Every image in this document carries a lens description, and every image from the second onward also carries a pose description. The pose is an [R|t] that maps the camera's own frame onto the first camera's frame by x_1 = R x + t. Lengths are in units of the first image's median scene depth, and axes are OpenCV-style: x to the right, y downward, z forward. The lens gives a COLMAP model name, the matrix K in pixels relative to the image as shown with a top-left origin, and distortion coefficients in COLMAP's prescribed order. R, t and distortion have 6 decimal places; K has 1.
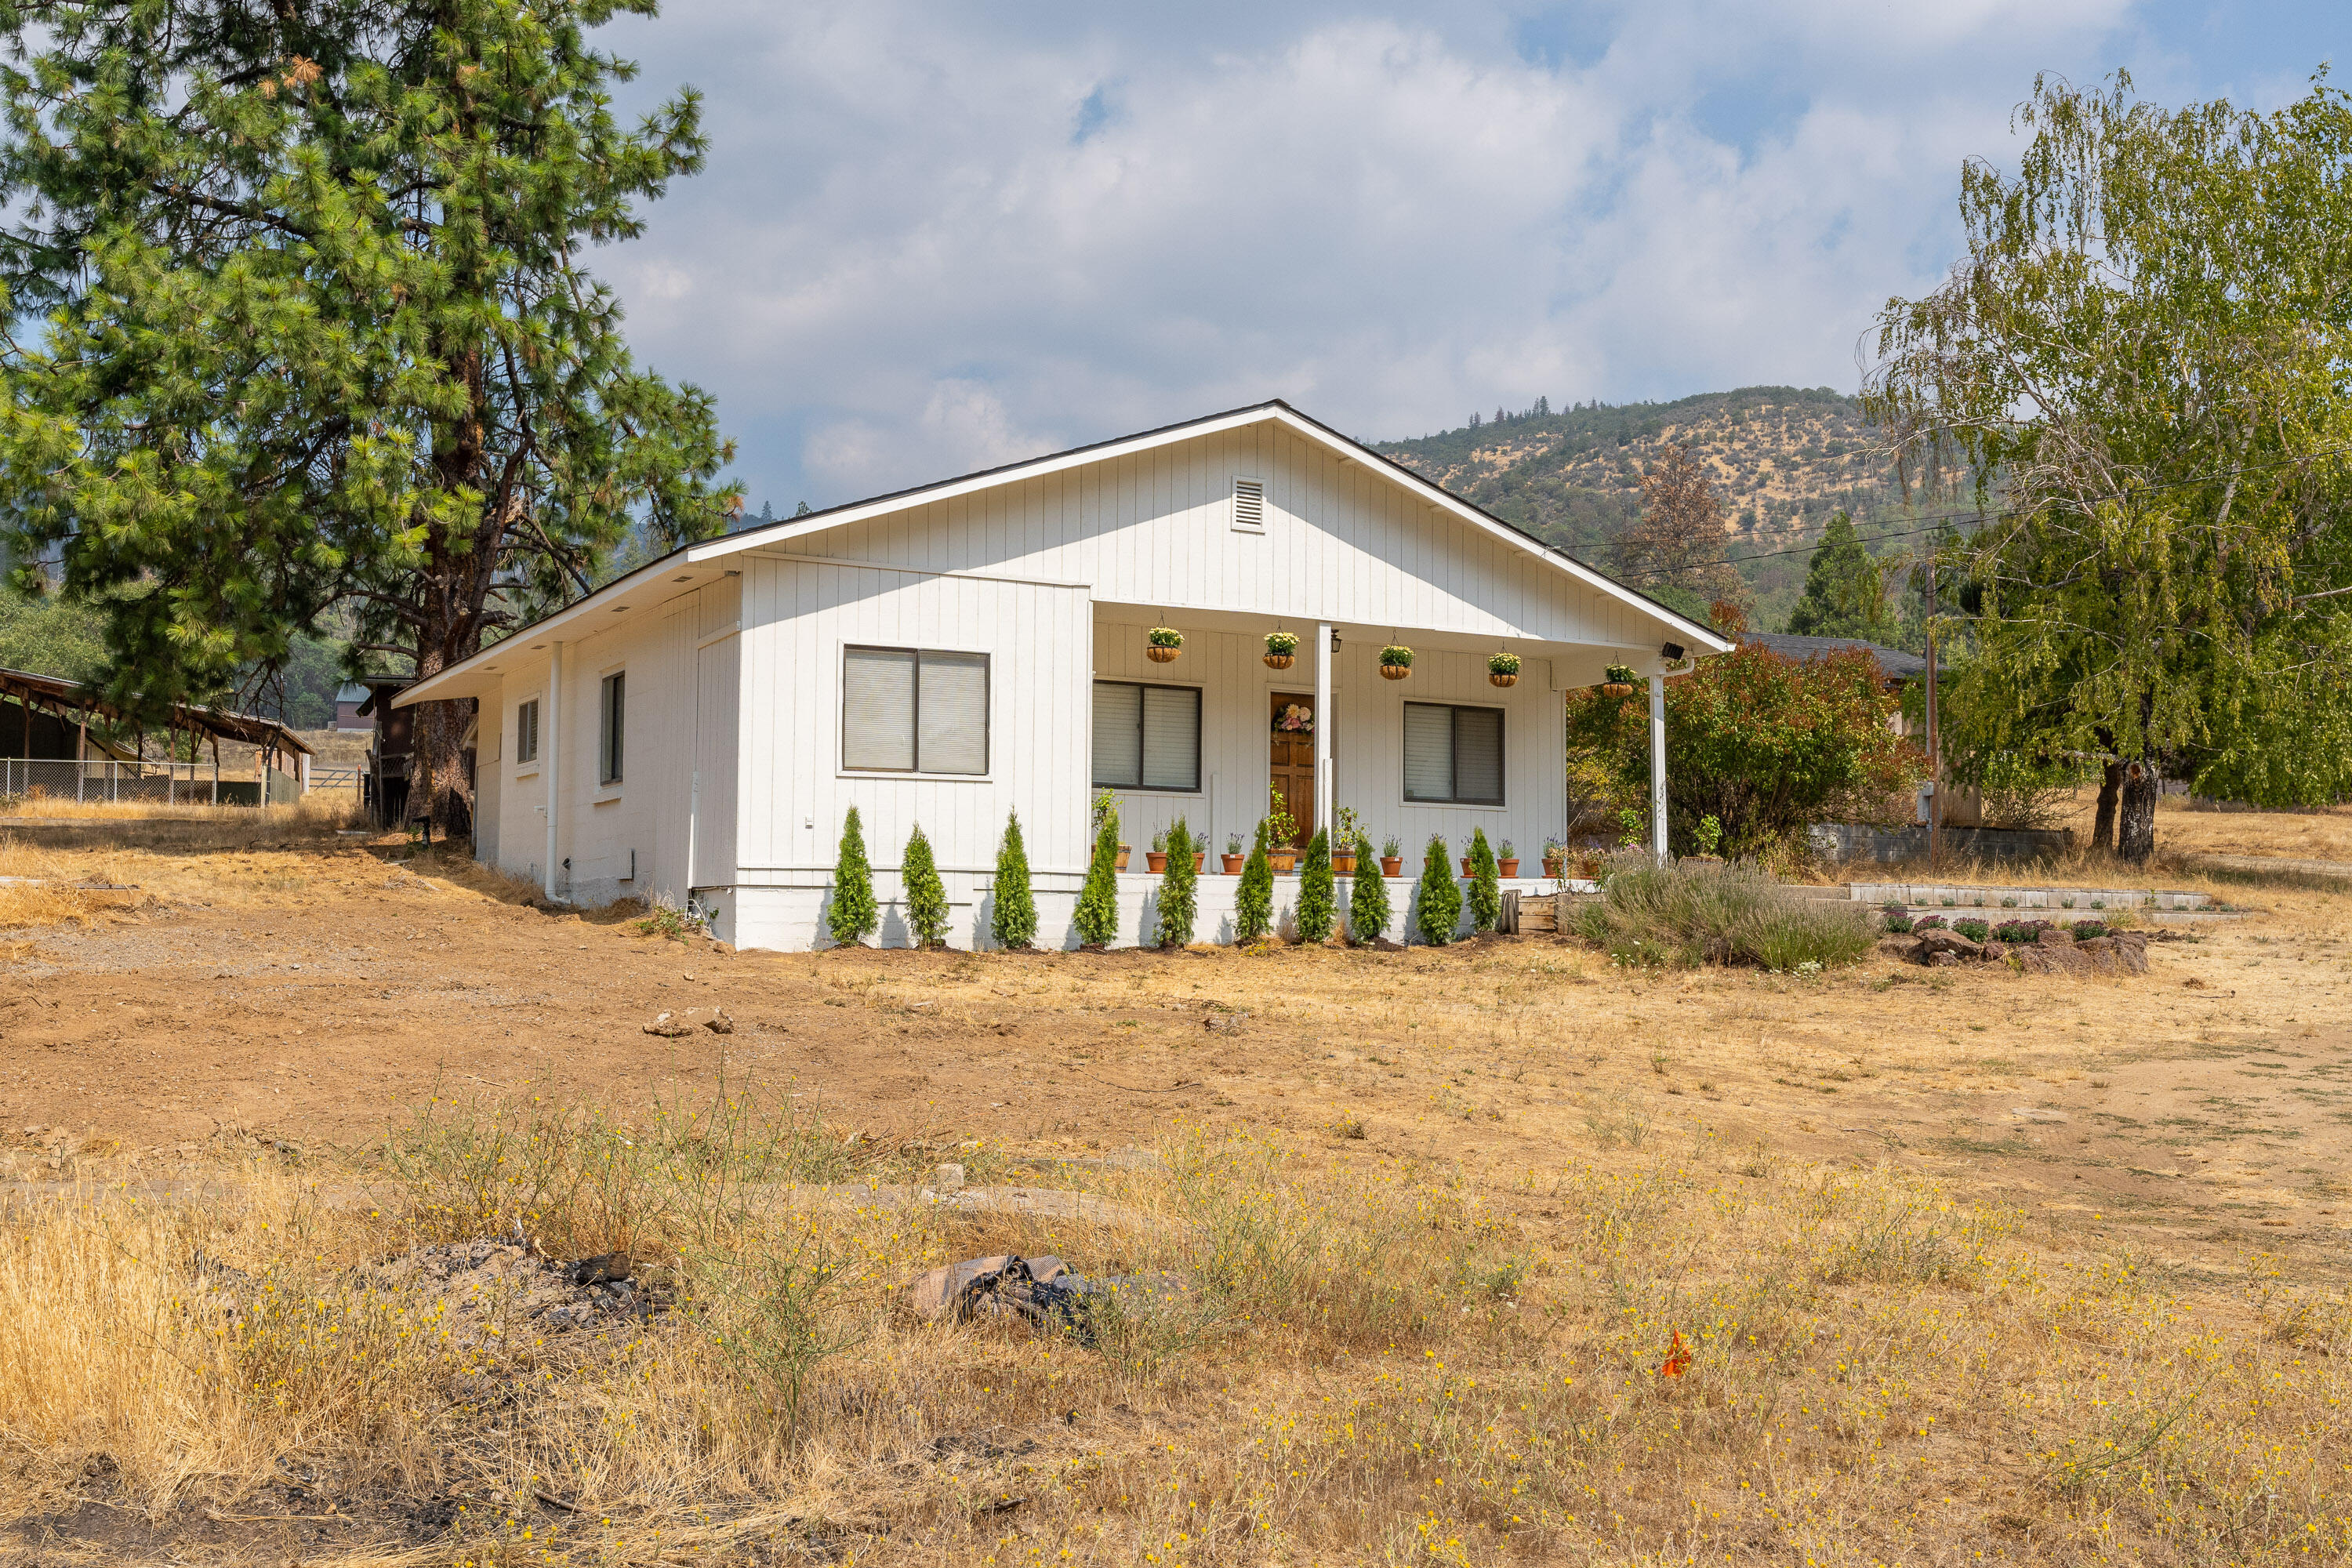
lens RADIAL K [[2204.7, 0, 1071.8], [0, 2204.7, 782.1], [0, 0, 1]] dist [-0.005991, -0.004224]
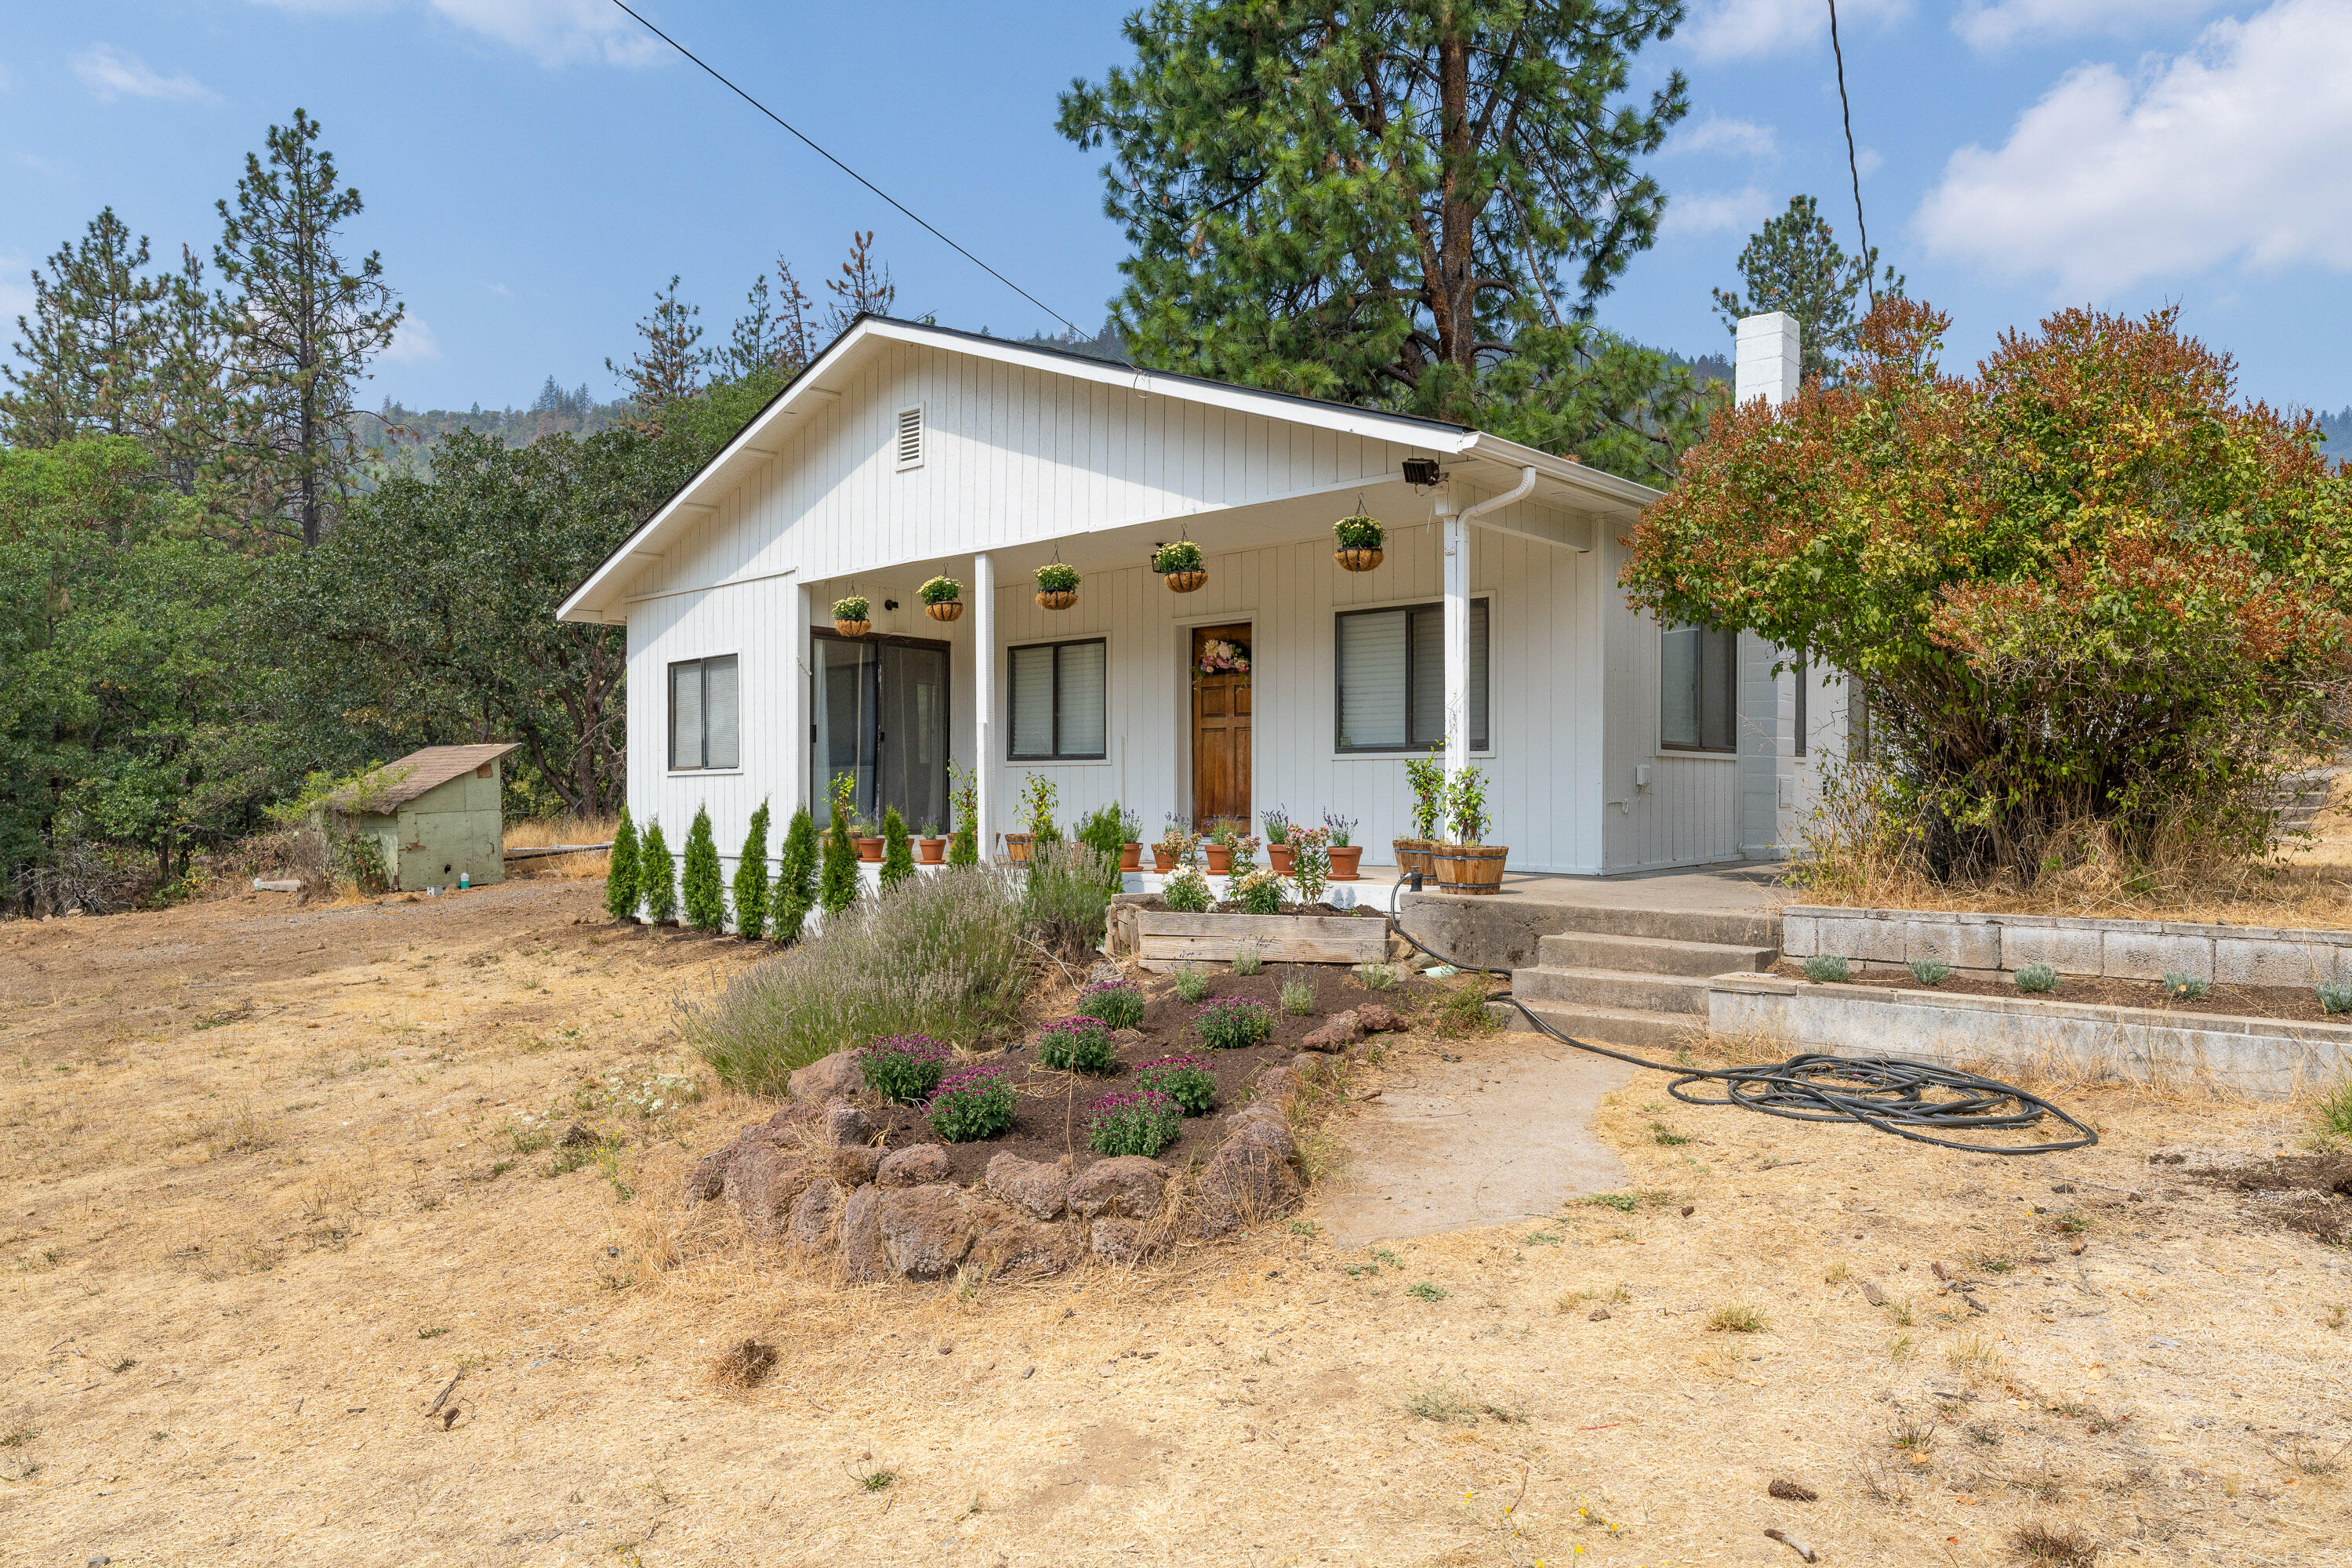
lens RADIAL K [[1525.4, 0, 1176.0], [0, 1525.4, 784.0], [0, 0, 1]] dist [0.001761, 0.000382]
pose [[0.340444, -0.024659, -0.939941, 0.701440], [0.061109, 0.998123, -0.004052, 0.019741], [0.938277, -0.056059, 0.341312, 0.918776]]
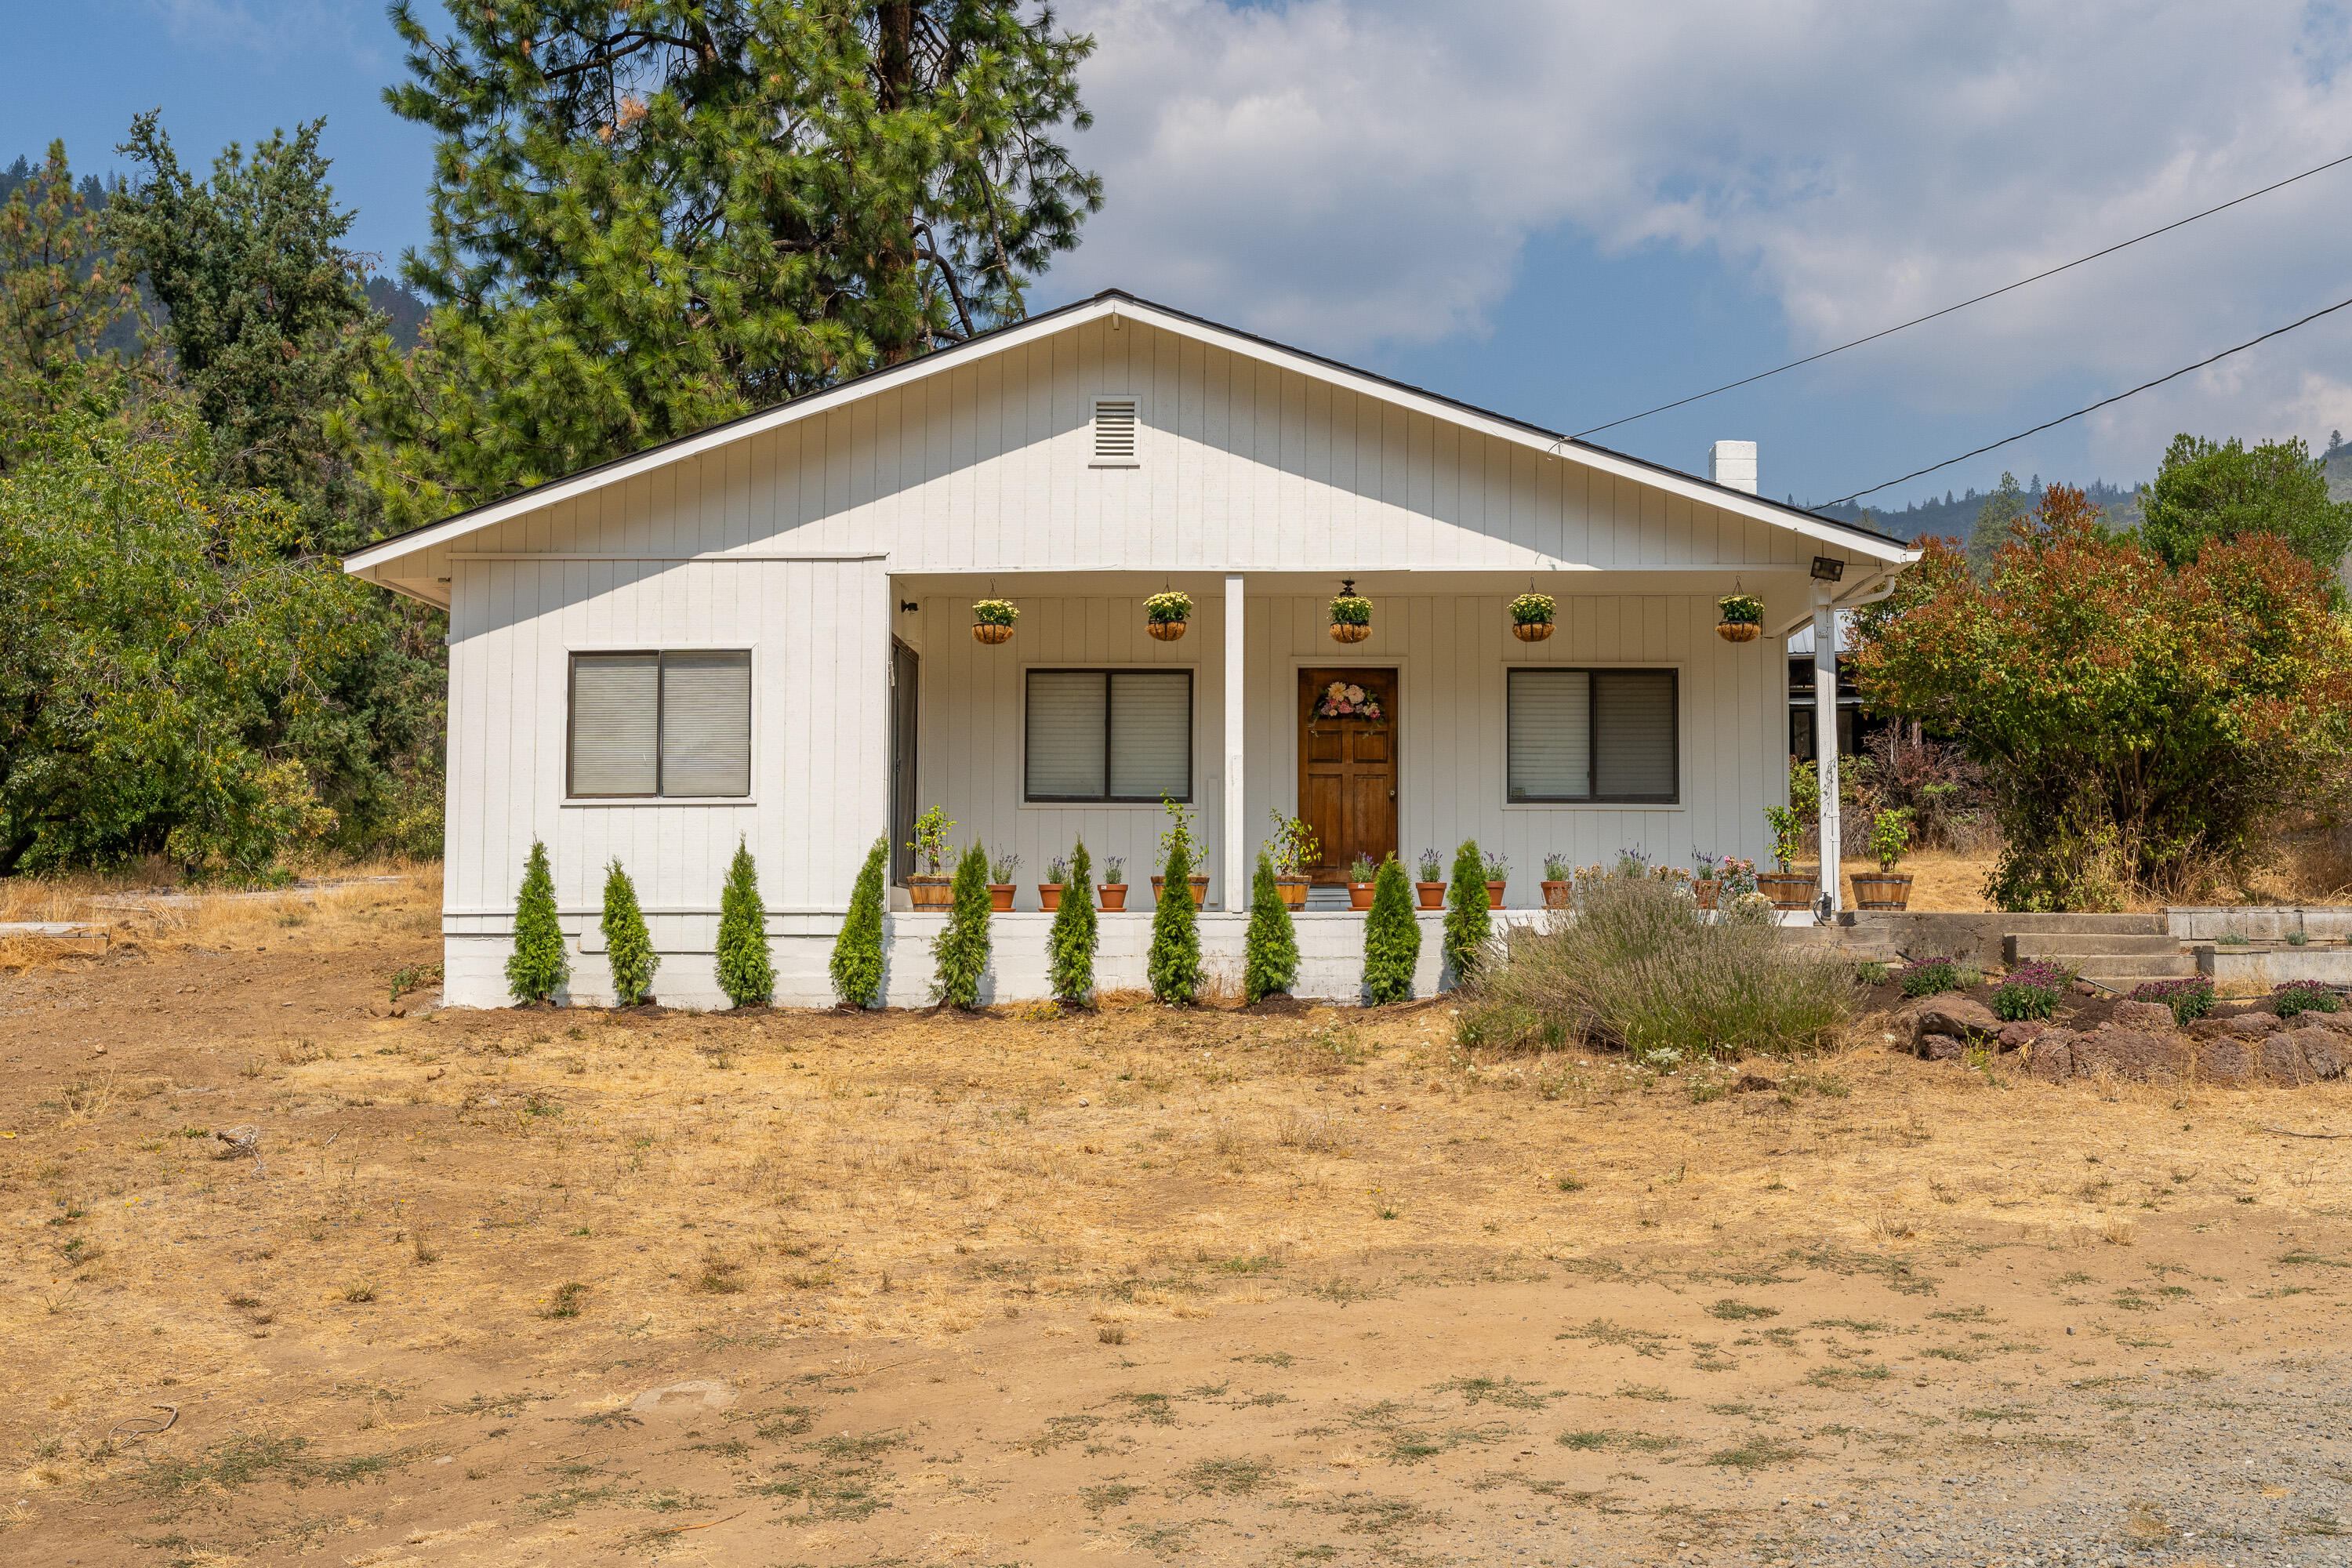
lens RADIAL K [[2290.6, 0, 1177.0], [0, 2290.6, 868.0], [0, 0, 1]] dist [-0.005710, 0.000861]
pose [[0.867953, -0.028020, -0.495856, 0.511579], [0.039699, 0.999127, 0.013030, 0.018174], [0.495058, -0.030994, 0.868307, 0.321305]]
